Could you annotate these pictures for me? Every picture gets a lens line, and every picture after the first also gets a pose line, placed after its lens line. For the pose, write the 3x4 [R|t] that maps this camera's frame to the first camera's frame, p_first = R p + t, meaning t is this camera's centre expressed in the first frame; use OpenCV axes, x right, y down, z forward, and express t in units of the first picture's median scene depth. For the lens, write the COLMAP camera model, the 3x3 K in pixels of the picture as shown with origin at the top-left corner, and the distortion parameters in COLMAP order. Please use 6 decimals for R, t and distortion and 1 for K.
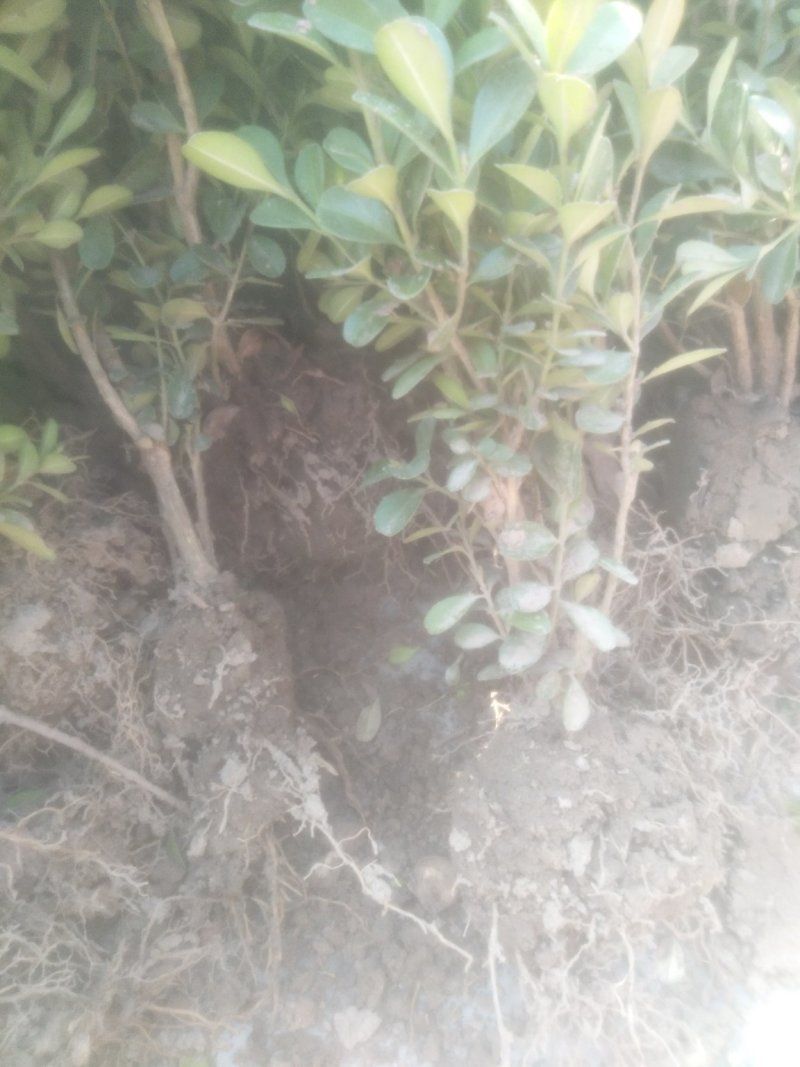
lens RADIAL K [[754.8, 0, 380.7], [0, 754.8, 530.2], [0, 0, 1]] dist [0.025098, -0.044919]
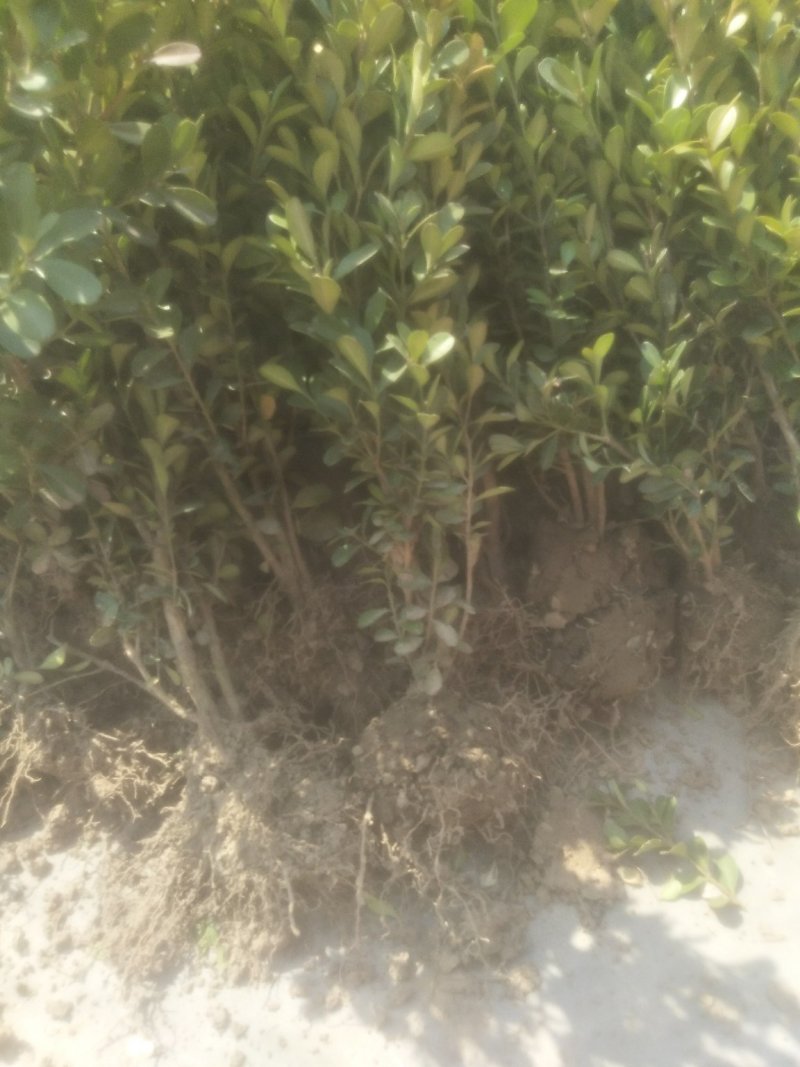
lens RADIAL K [[754.8, 0, 395.6], [0, 754.8, 539.1], [0, 0, 1]] dist [0.025098, -0.044919]
pose [[0.990034, 0.124858, -0.065139, 0.250342], [-0.134261, 0.976431, -0.168989, 0.225471], [0.042504, 0.176051, 0.983463, -0.794879]]
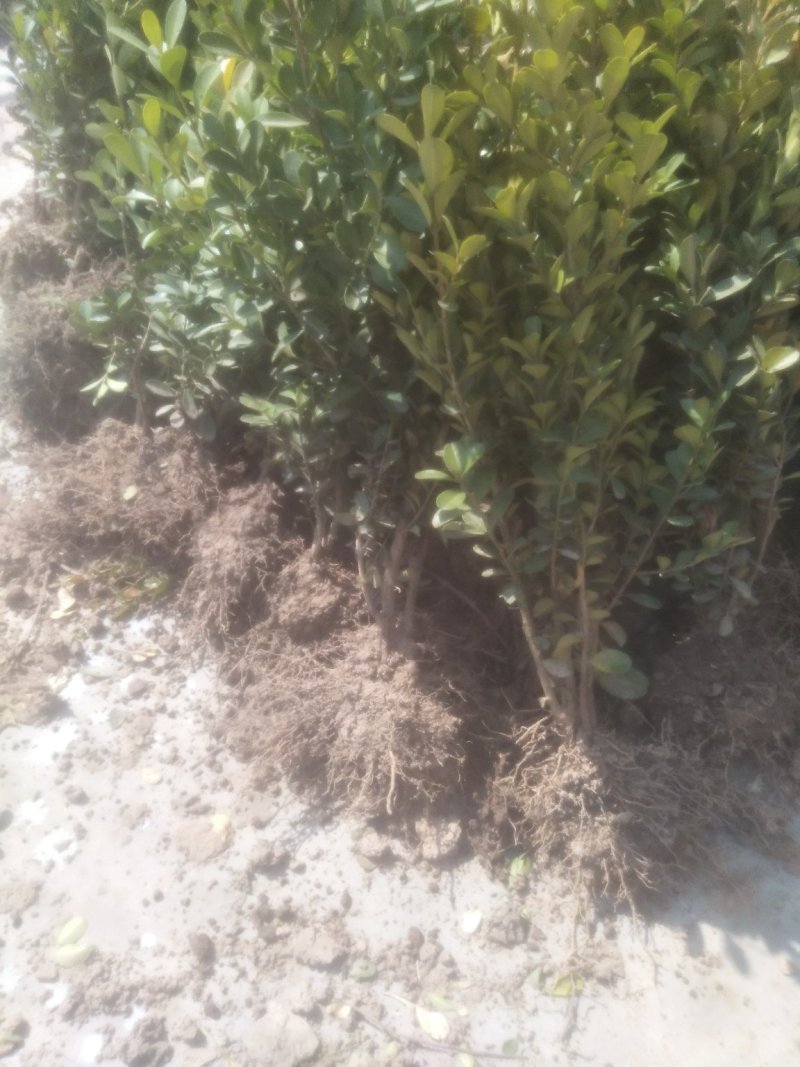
lens RADIAL K [[807.3, 0, 373.7], [0, 807.3, 528.9], [0, 0, 1]] dist [0.010949, -0.047805]
pose [[0.962861, 0.193936, -0.187848, -0.330146], [-0.211697, 0.974102, -0.079436, 0.368408], [0.167578, 0.116253, 0.978981, -1.448773]]
